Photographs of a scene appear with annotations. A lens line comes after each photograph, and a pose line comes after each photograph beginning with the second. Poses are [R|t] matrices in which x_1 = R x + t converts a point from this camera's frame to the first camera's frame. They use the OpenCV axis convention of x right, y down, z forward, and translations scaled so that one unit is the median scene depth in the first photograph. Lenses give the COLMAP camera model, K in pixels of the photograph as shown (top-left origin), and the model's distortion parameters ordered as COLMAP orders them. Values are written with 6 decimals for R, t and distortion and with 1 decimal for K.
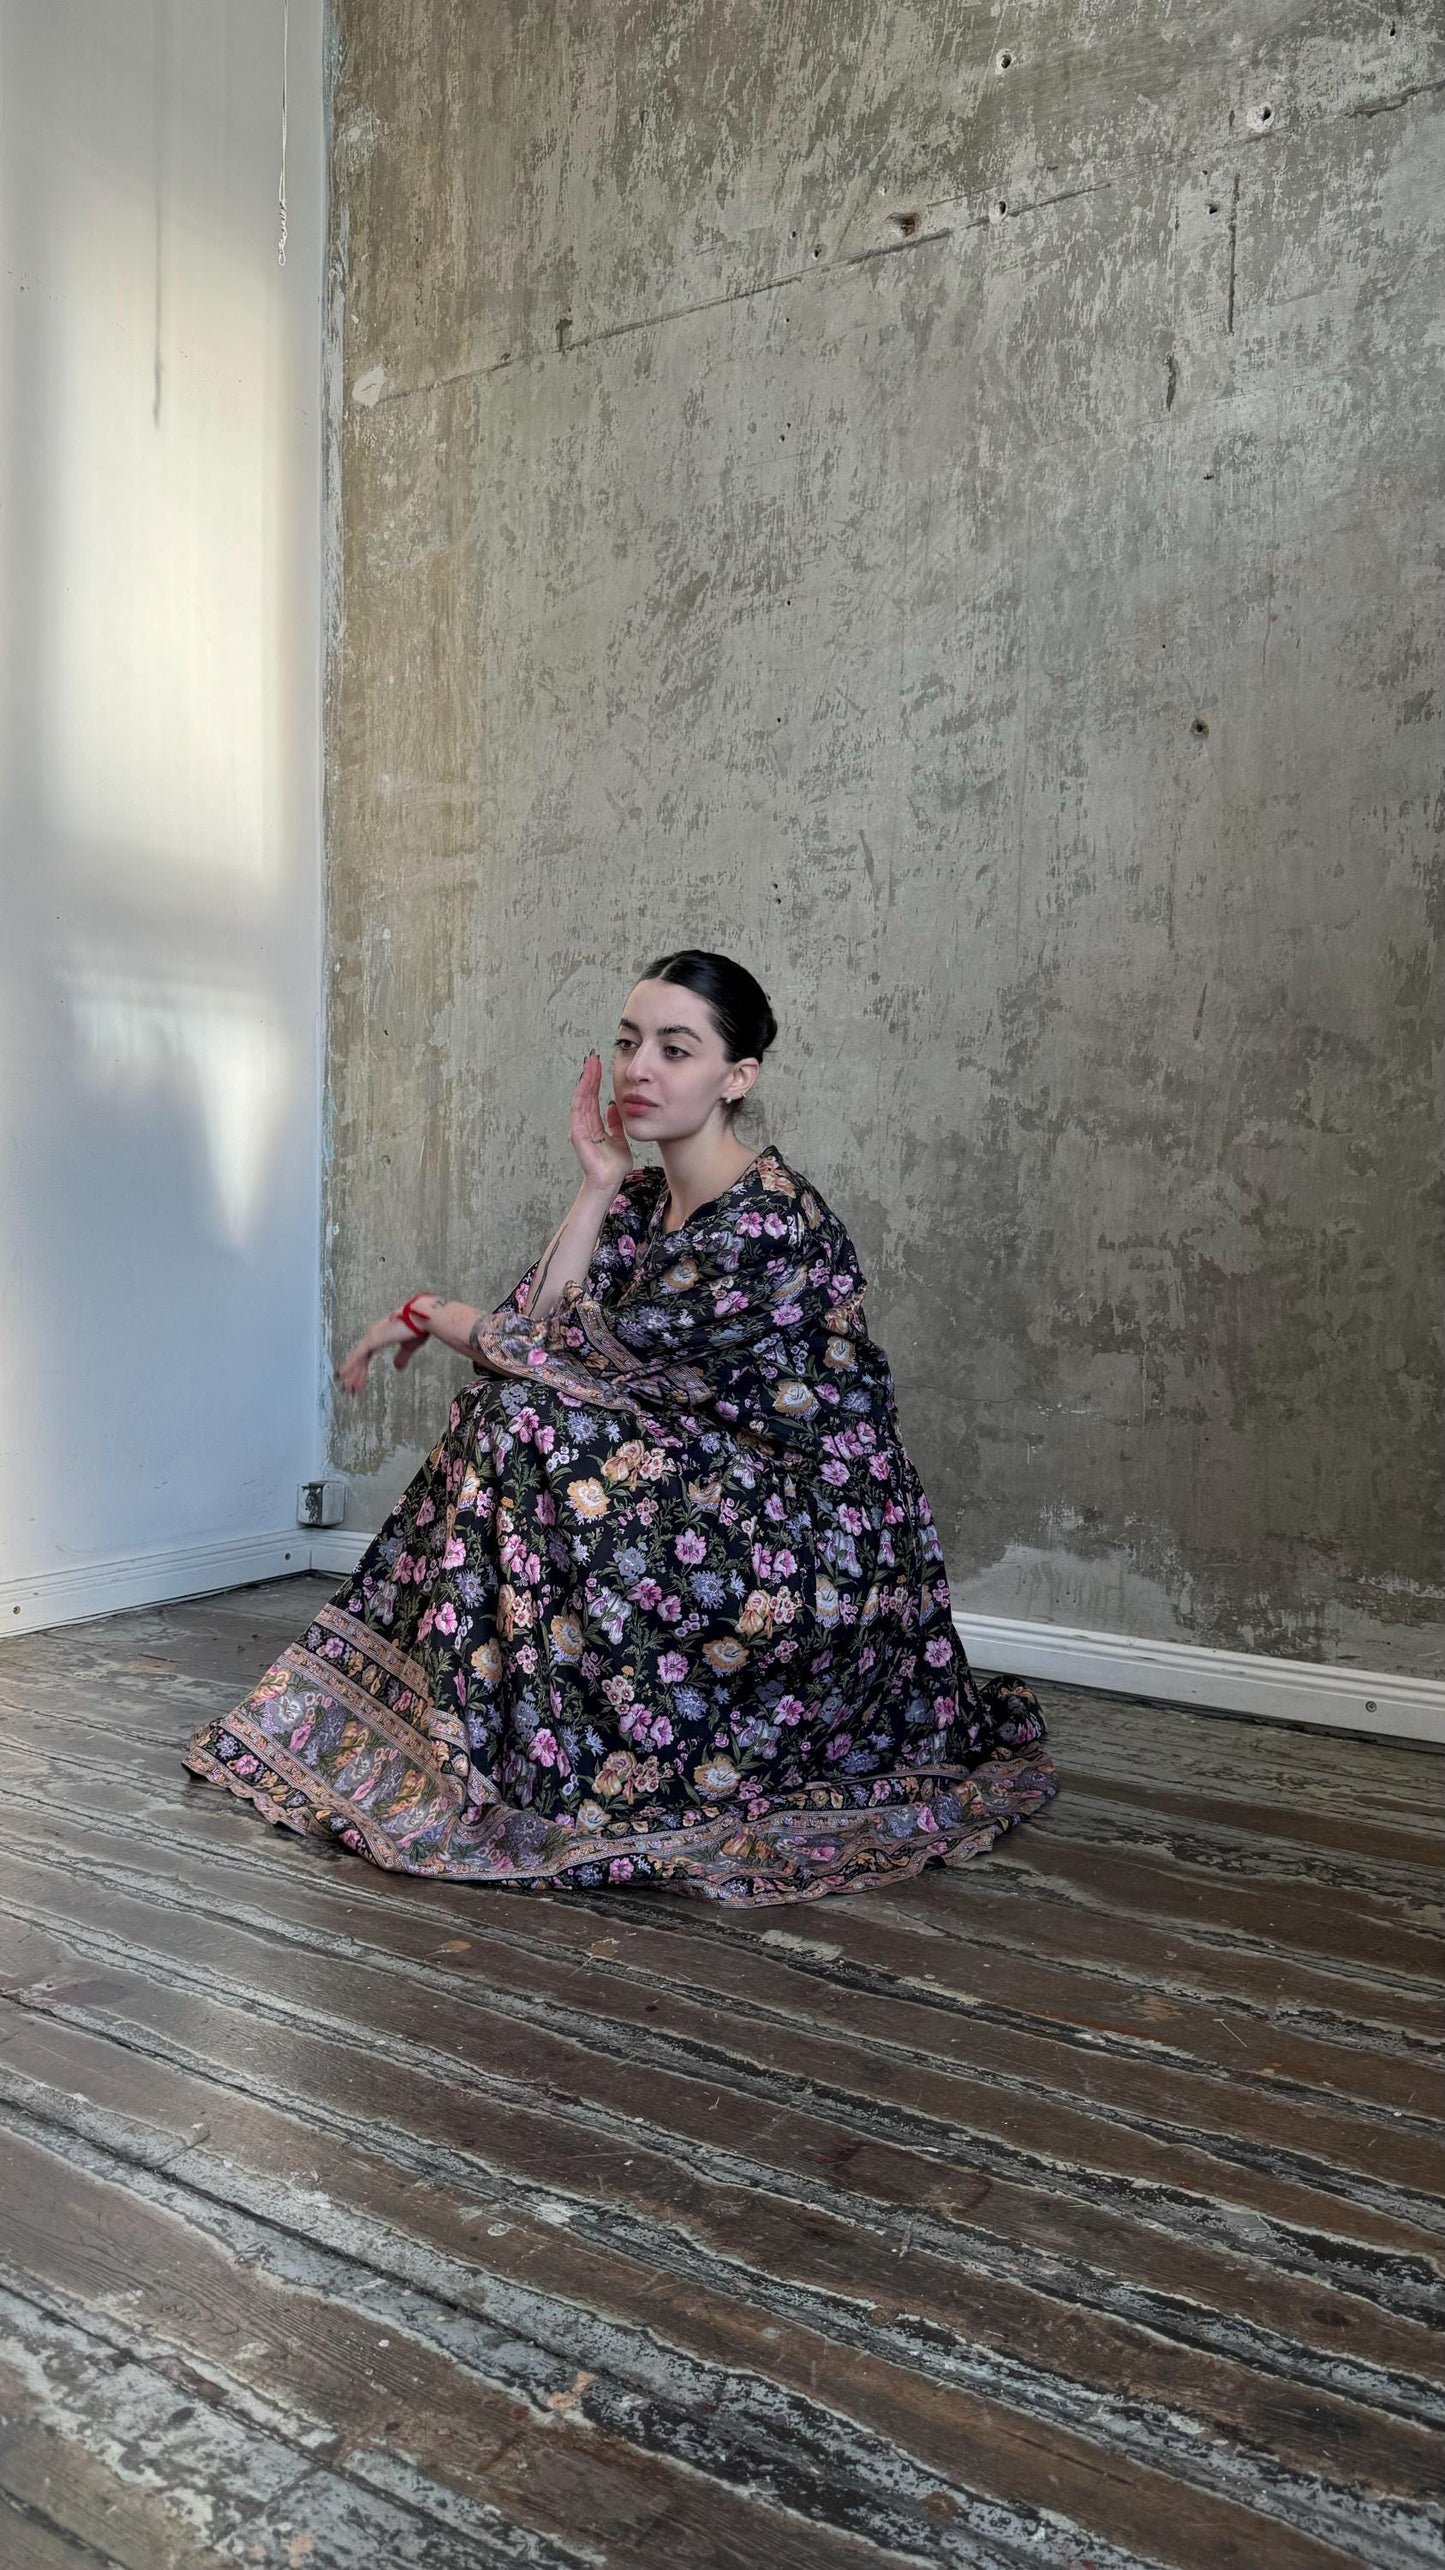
lens RADIAL K [[1812.5, 0, 722.5], [0, 1812.5, 1285.0], [0, 0, 1]] dist [-0.001204, -0.014870]
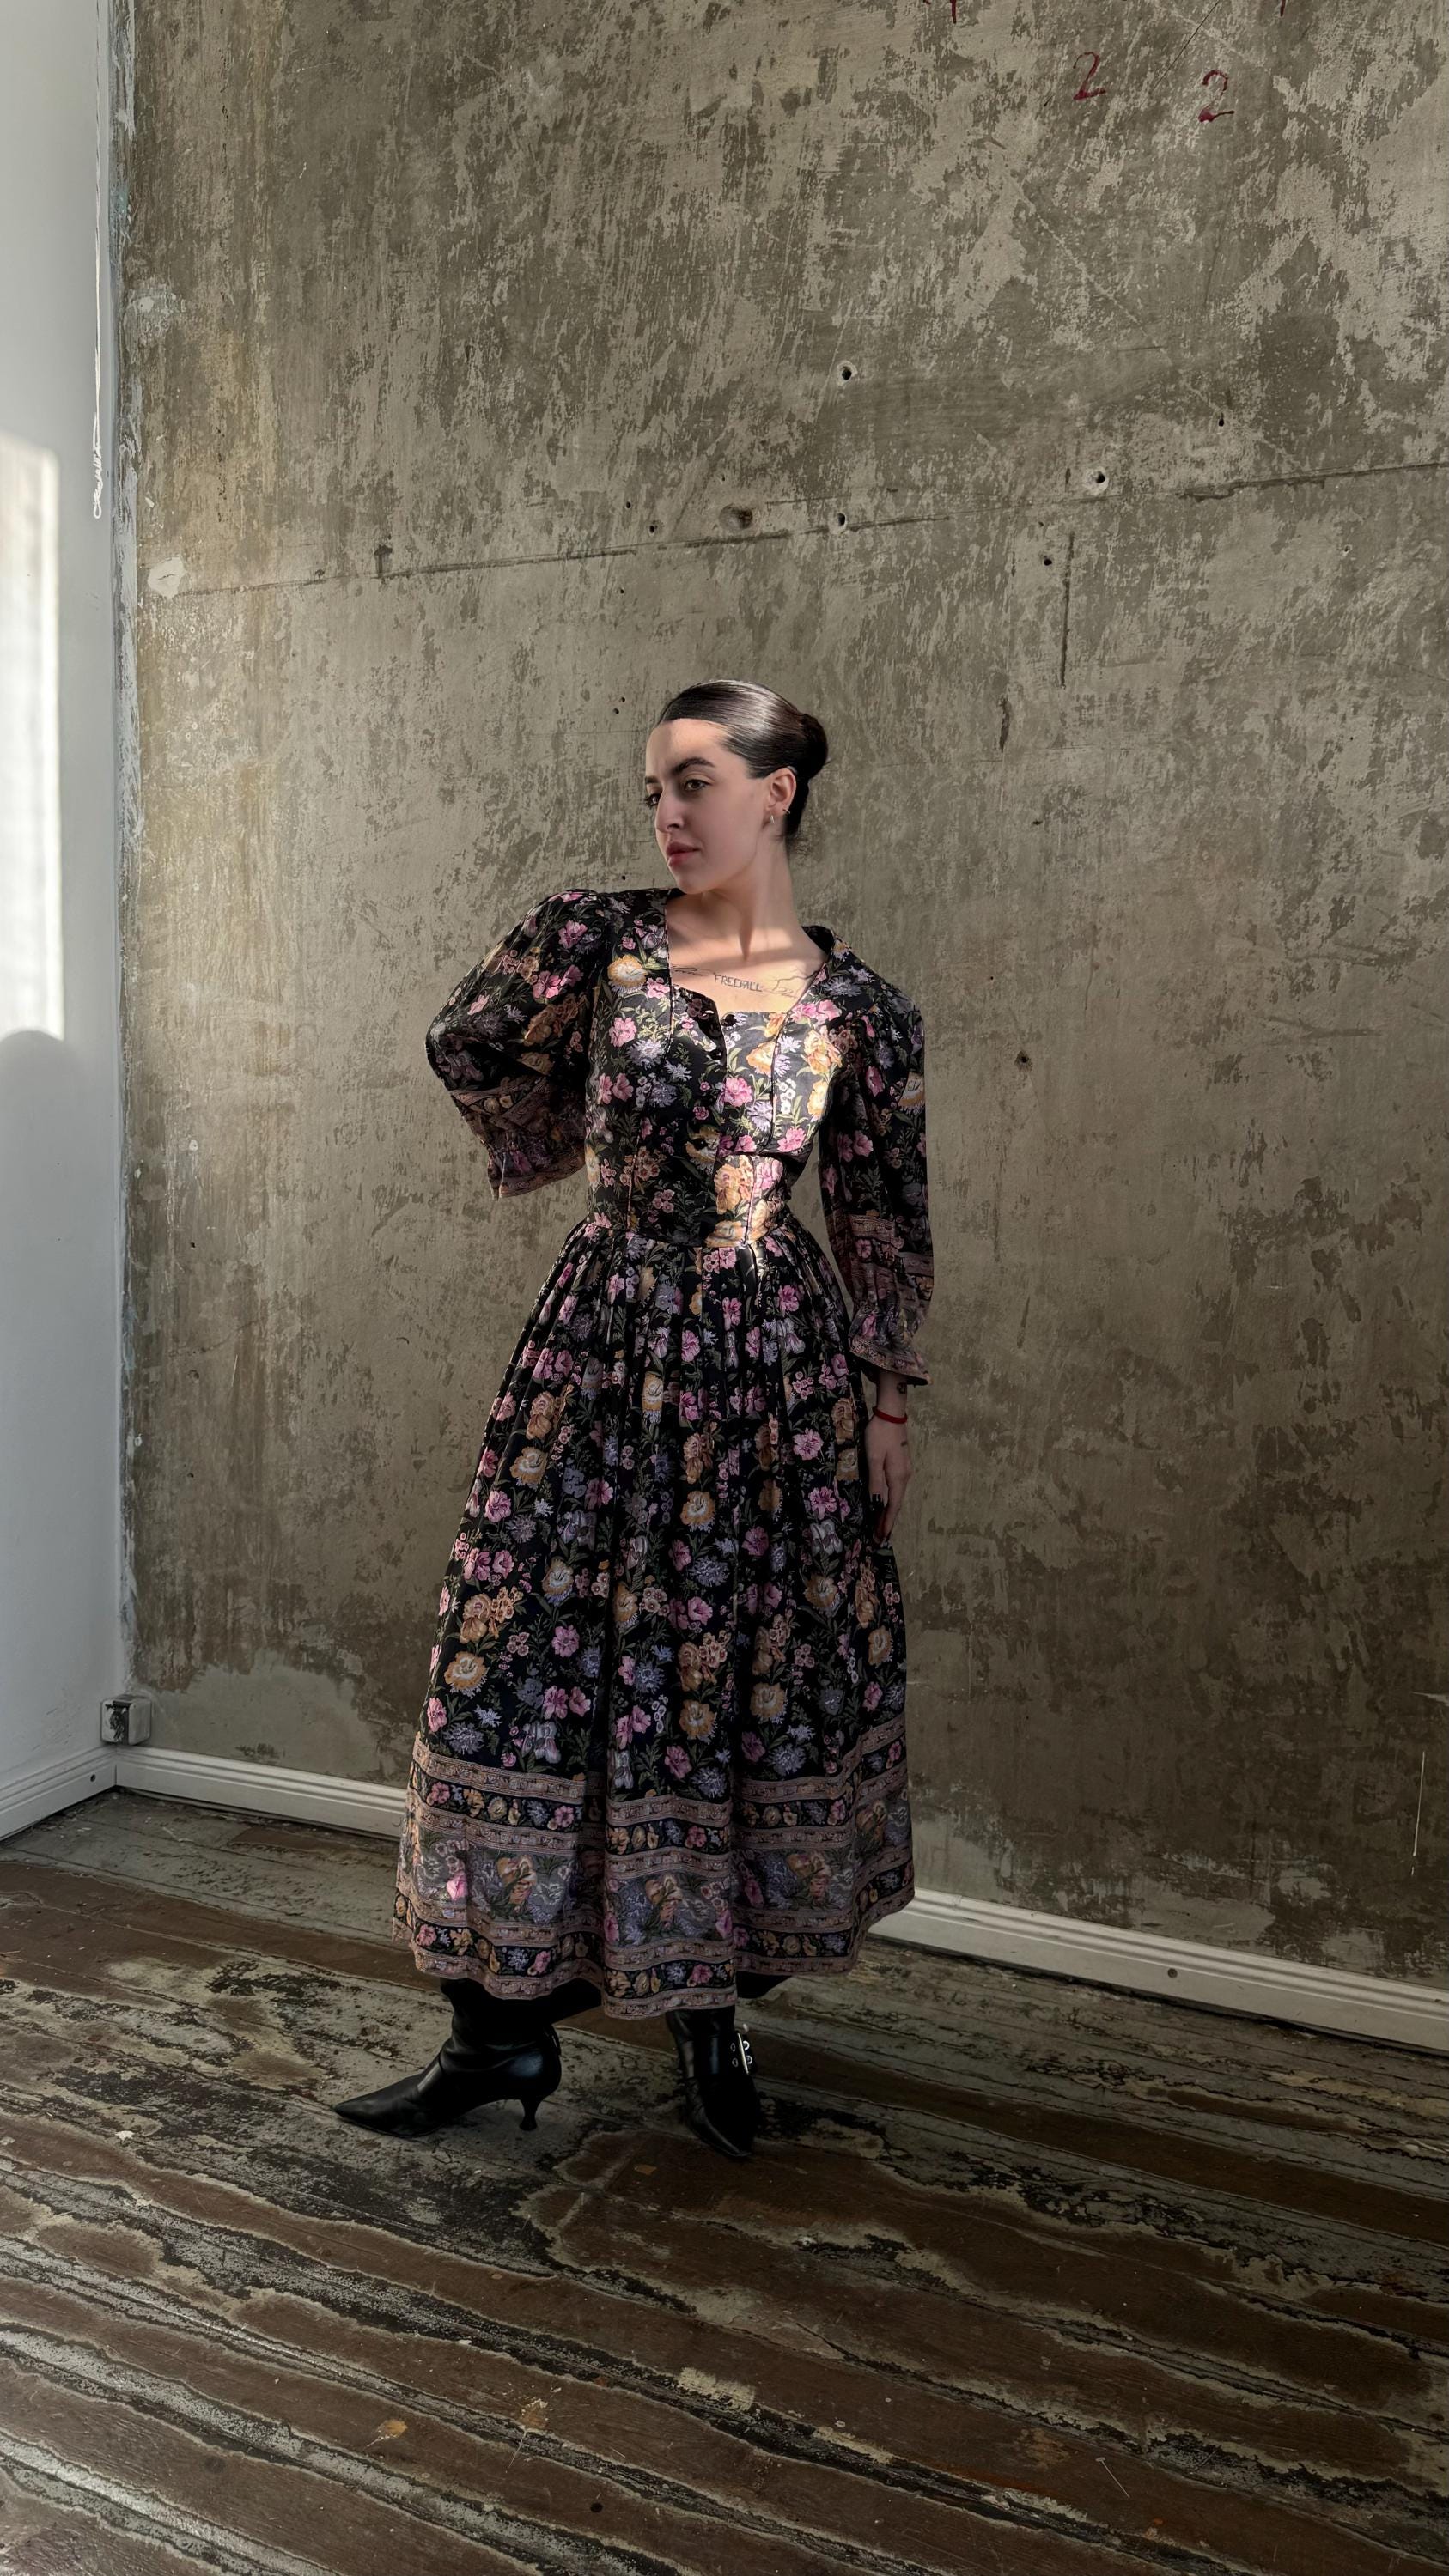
lens RADIAL K [[1814.7, 0, 743.3], [0, 1814.7, 1273.1], [0, 0, 1]] dist [0.007958, -0.022930]
pose [[0.985492, -0.006847, 0.169583, -0.076611], [-0.002276, 0.998563, 0.053544, -0.228384], [-0.169706, -0.053153, 0.984060, -0.019757]]
